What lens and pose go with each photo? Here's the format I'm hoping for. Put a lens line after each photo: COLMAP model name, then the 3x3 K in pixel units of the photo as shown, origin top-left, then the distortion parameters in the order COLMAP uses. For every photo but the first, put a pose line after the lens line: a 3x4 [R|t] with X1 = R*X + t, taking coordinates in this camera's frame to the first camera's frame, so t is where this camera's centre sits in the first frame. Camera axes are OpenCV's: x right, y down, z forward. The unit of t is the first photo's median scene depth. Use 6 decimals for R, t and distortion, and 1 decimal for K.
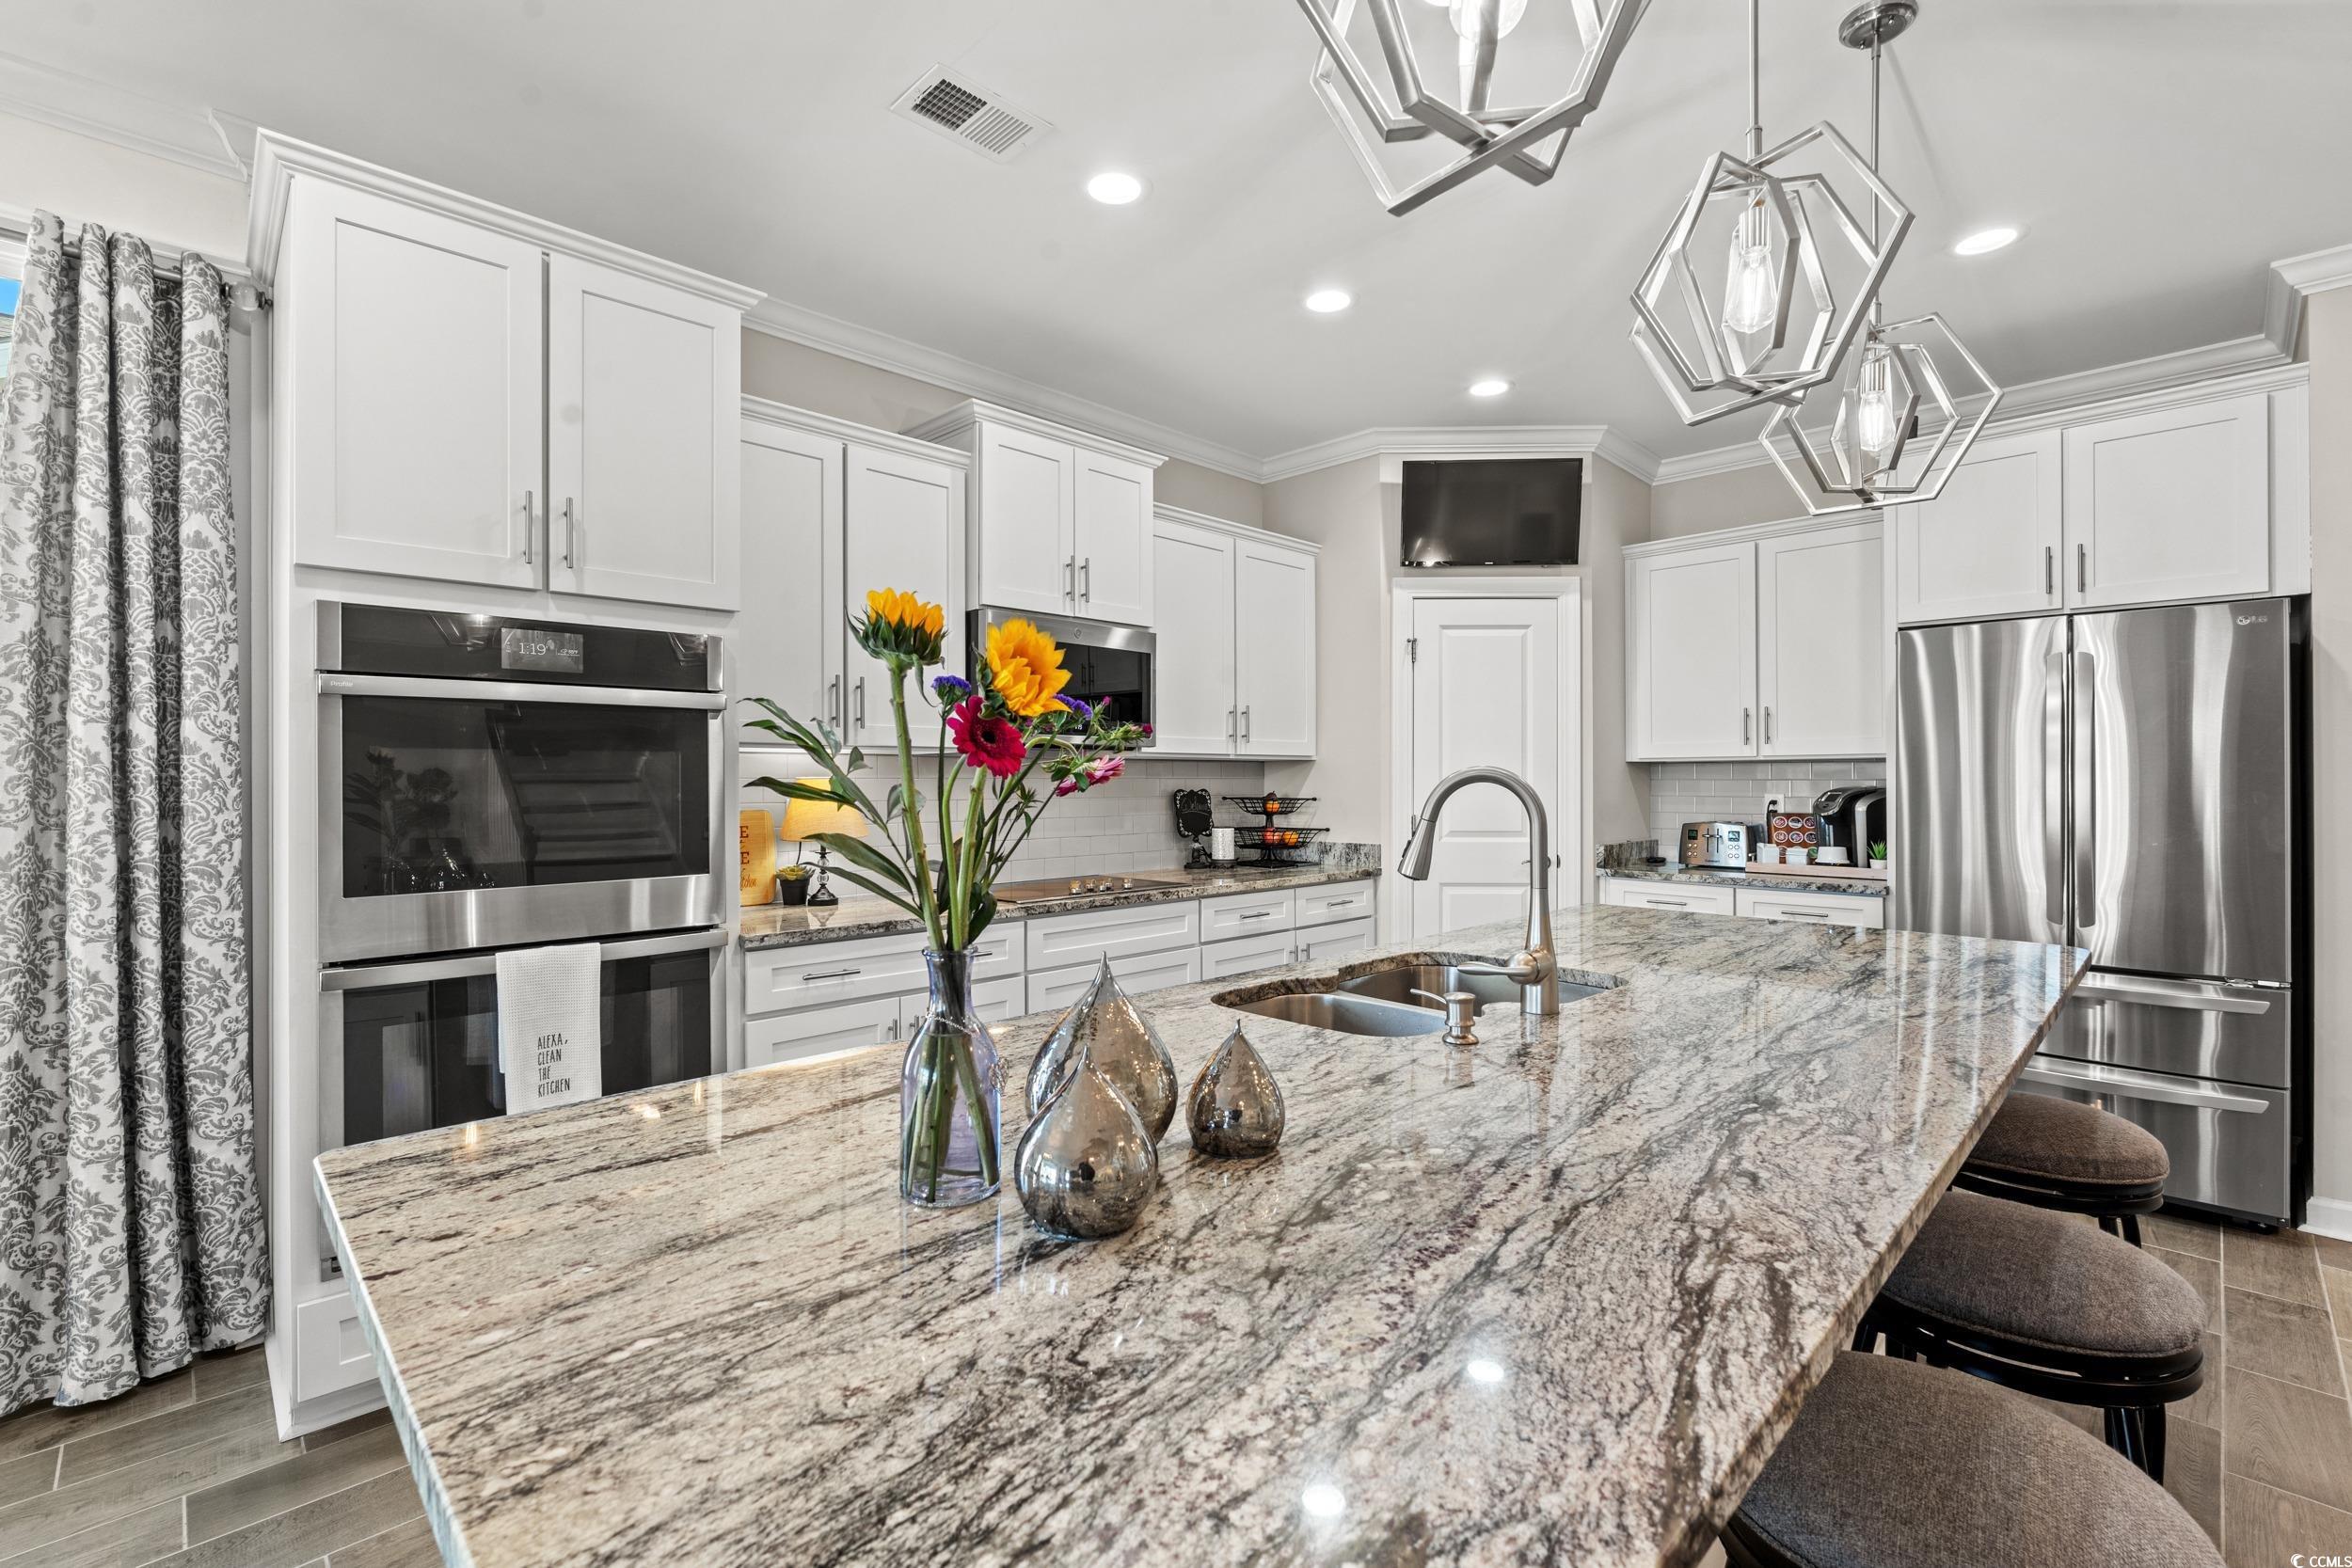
lens RADIAL K [[1028.4, 0, 1175.9], [0, 1028.4, 779.3], [0, 0, 1]] dist [-0.003889, 0.000091]
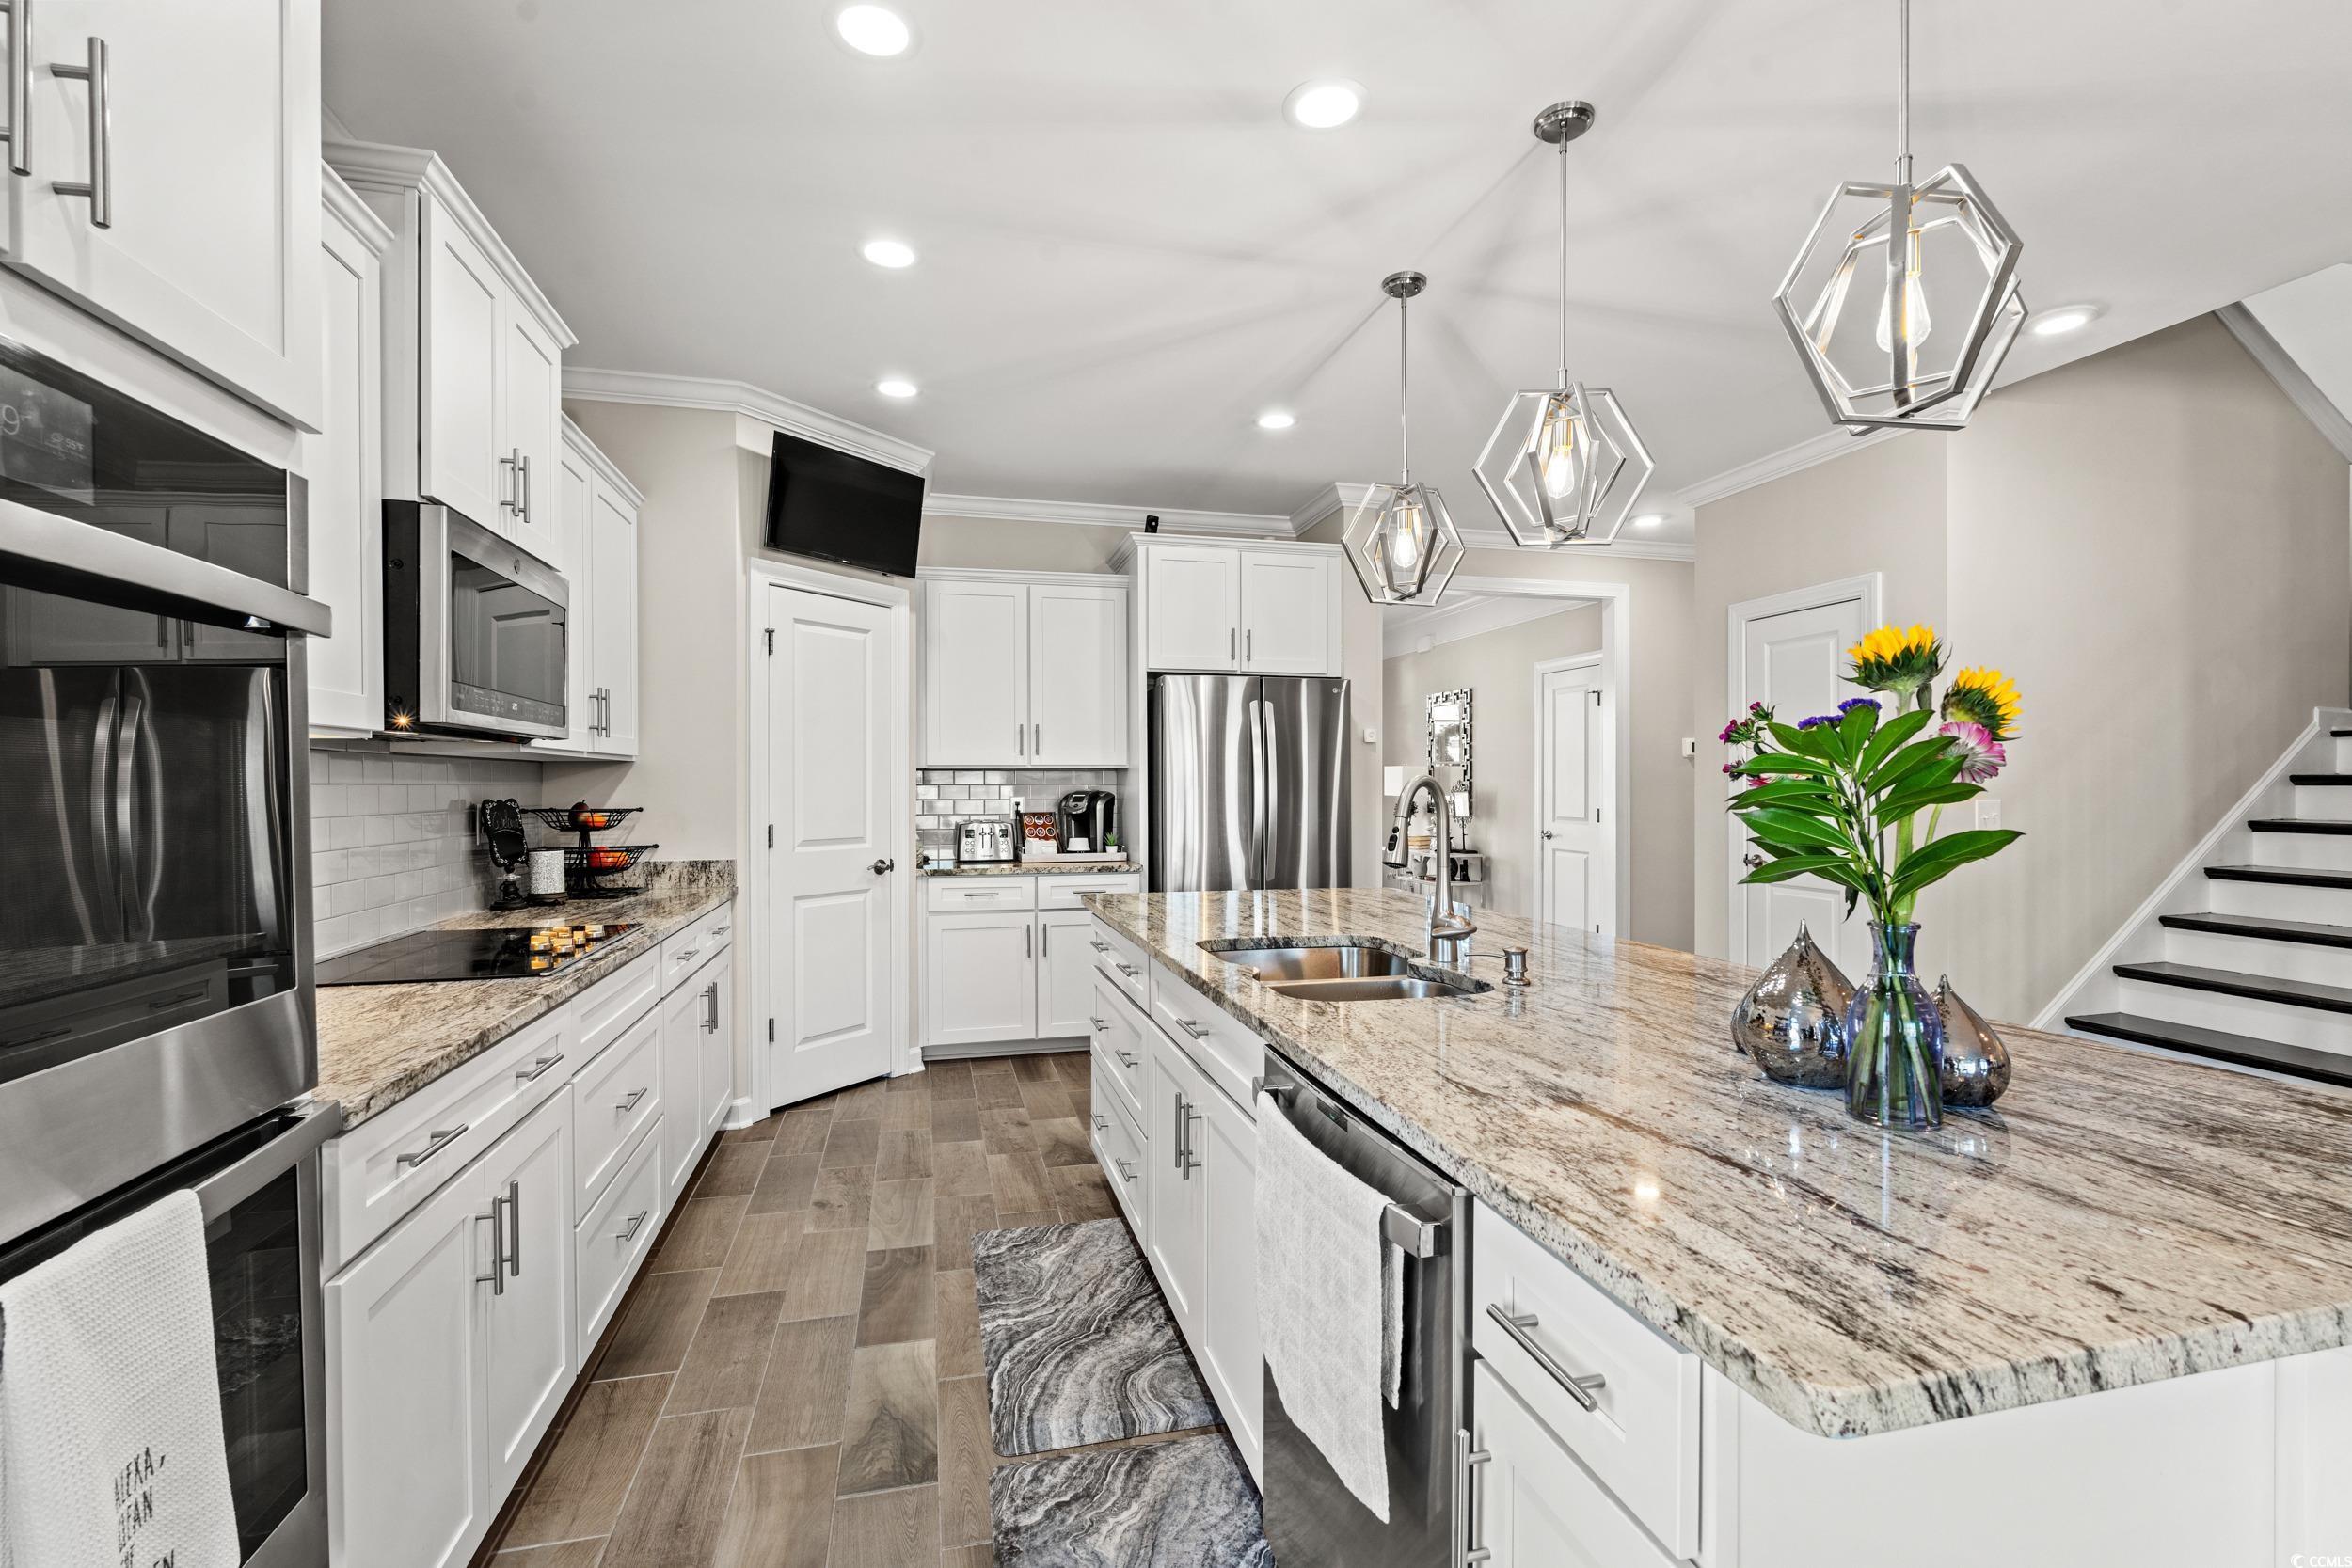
lens RADIAL K [[1028.4, 0, 1170.8], [0, 1028.4, 790.4], [0, 0, 1]] dist [-0.003889, 0.000091]
pose [[0.513103, -0.005530, 0.858309, -0.397769], [0.001024, 0.999982, 0.005831, -0.000252], [-0.858327, -0.002113, 0.513099, 0.258989]]
